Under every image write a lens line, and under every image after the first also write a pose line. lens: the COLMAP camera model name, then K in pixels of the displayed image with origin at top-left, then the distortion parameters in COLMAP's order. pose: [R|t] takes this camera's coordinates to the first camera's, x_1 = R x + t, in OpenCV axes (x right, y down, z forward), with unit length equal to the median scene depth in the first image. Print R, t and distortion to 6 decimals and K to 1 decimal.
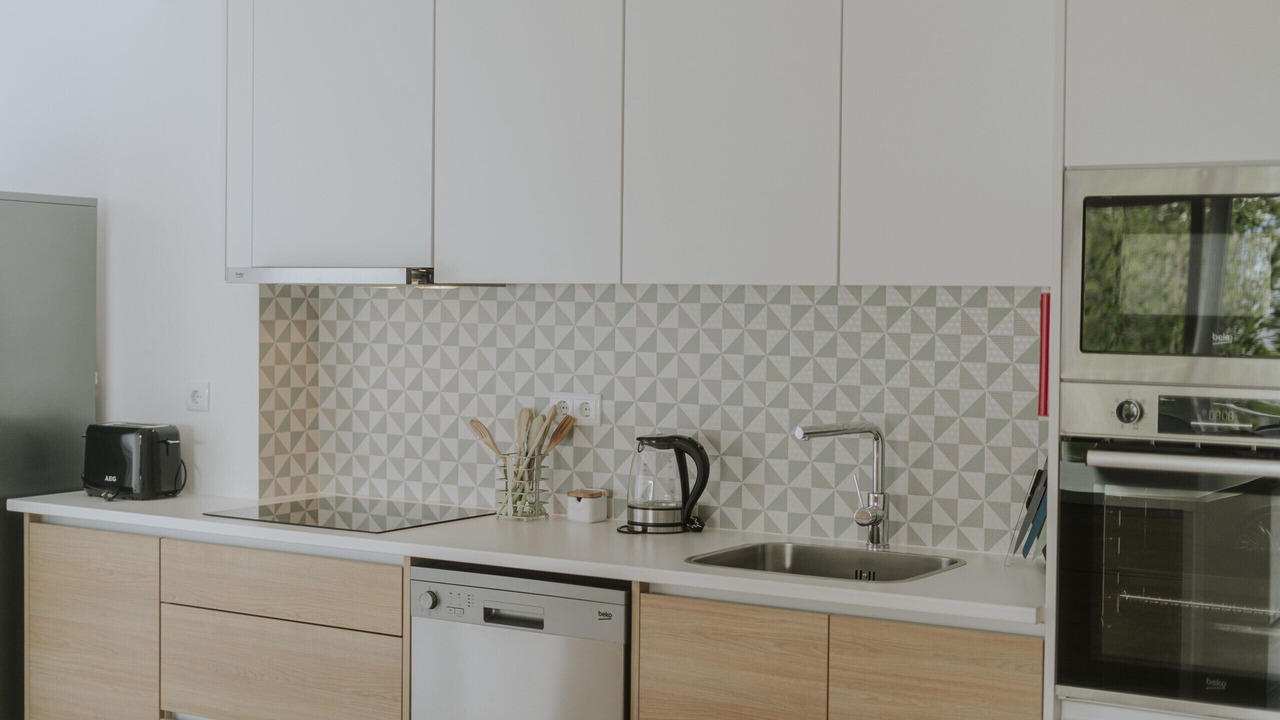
lens RADIAL K [[1843.0, 0, 640.0], [0, 1843.0, 360.0], [0, 0, 1]] dist [-0.011574, -0.028126]
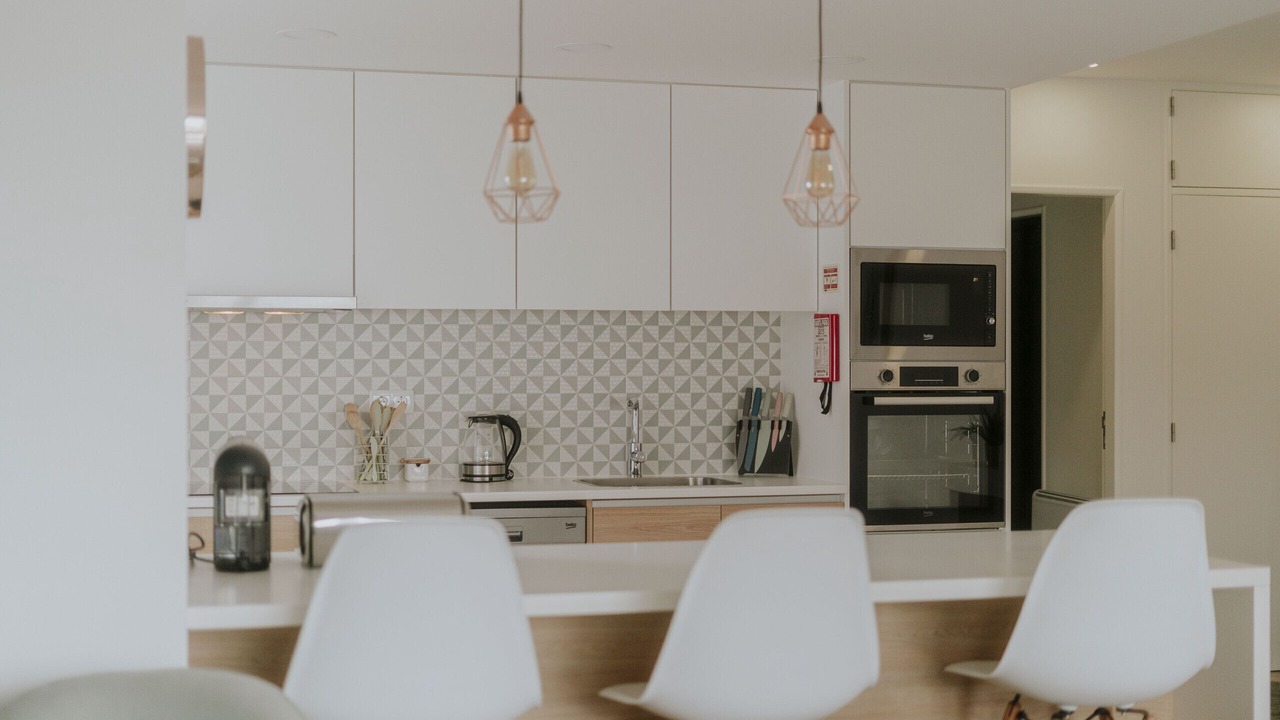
lens RADIAL K [[1843.0, 0, 640.0], [0, 1843.0, 360.0], [0, 0, 1]] dist [-0.011574, -0.028126]
pose [[0.654480, -0.009912, 0.756014, -1.006511], [0.034471, 0.999265, -0.016740, 0.026121], [-0.755293, 0.037017, 0.654341, -0.041323]]
